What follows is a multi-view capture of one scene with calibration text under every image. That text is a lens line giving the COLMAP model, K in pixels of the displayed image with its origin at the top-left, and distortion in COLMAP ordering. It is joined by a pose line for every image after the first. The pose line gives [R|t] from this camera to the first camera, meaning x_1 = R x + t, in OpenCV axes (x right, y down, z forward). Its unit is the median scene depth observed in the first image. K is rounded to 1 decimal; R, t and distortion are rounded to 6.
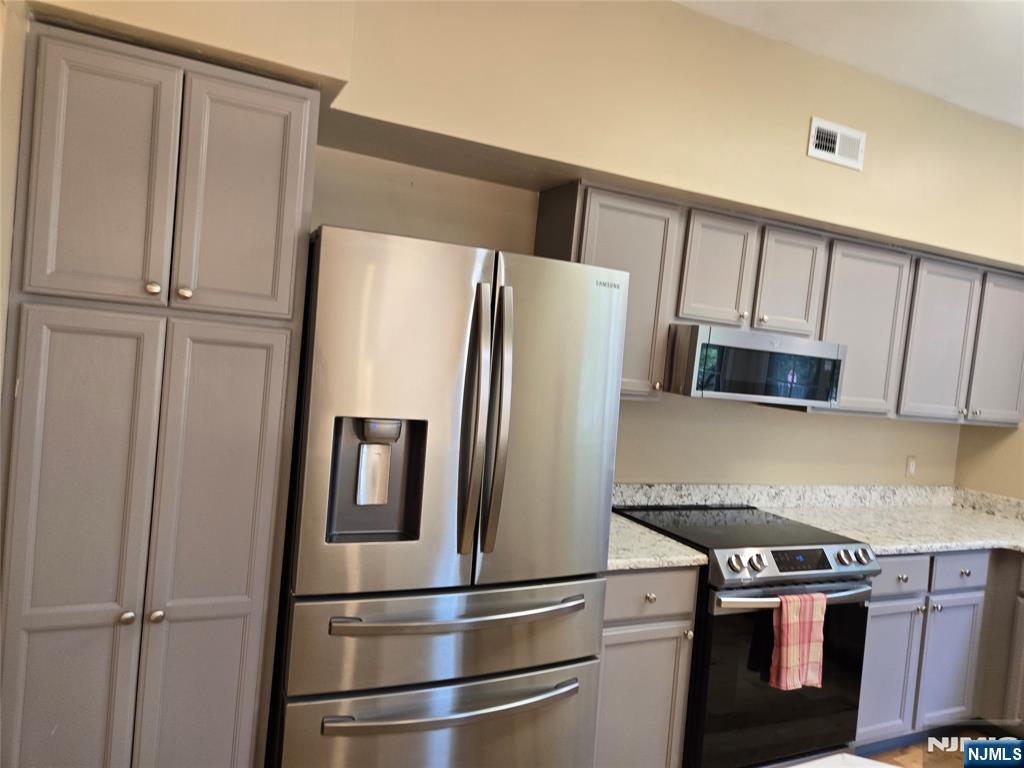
lens RADIAL K [[679.7, 0, 514.5], [0, 679.7, 376.1], [0, 0, 1]] dist [0.053484, -0.044032]
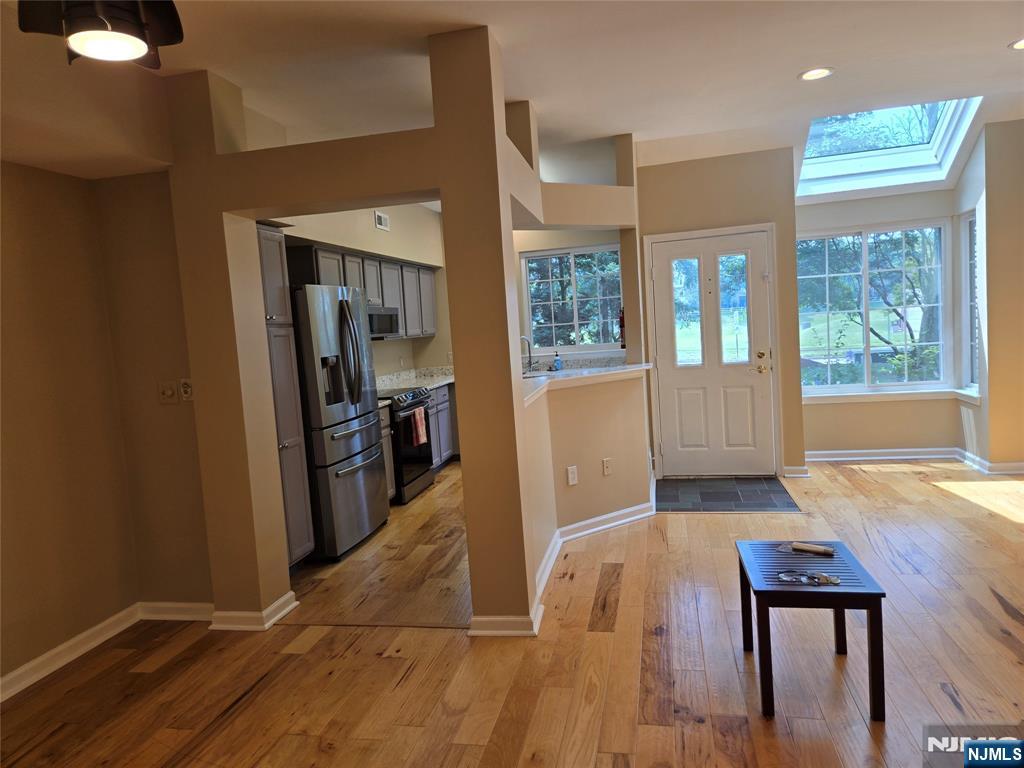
lens RADIAL K [[679.7, 0, 511.1], [0, 679.7, 380.6], [0, 0, 1]] dist [0.053484, -0.044032]
pose [[0.593073, -0.201425, 0.779546, -1.109095], [0.151129, 0.978842, 0.137942, -0.062562], [-0.790838, 0.036002, 0.610966, -0.682823]]
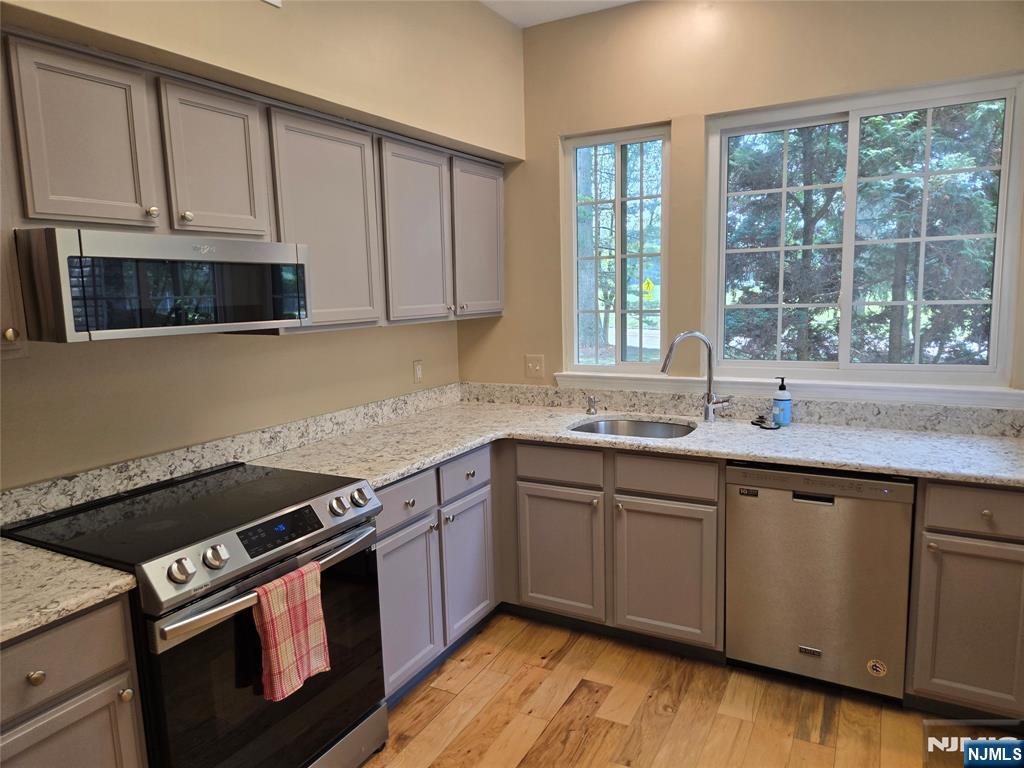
lens RADIAL K [[679.7, 0, 517.4], [0, 679.7, 390.3], [0, 0, 1]] dist [0.053484, -0.044032]
pose [[0.802514, -0.201158, 0.561700, 0.198174], [0.121480, 0.976819, 0.176260, 0.009275], [-0.584136, -0.073216, 0.808347, 0.201977]]
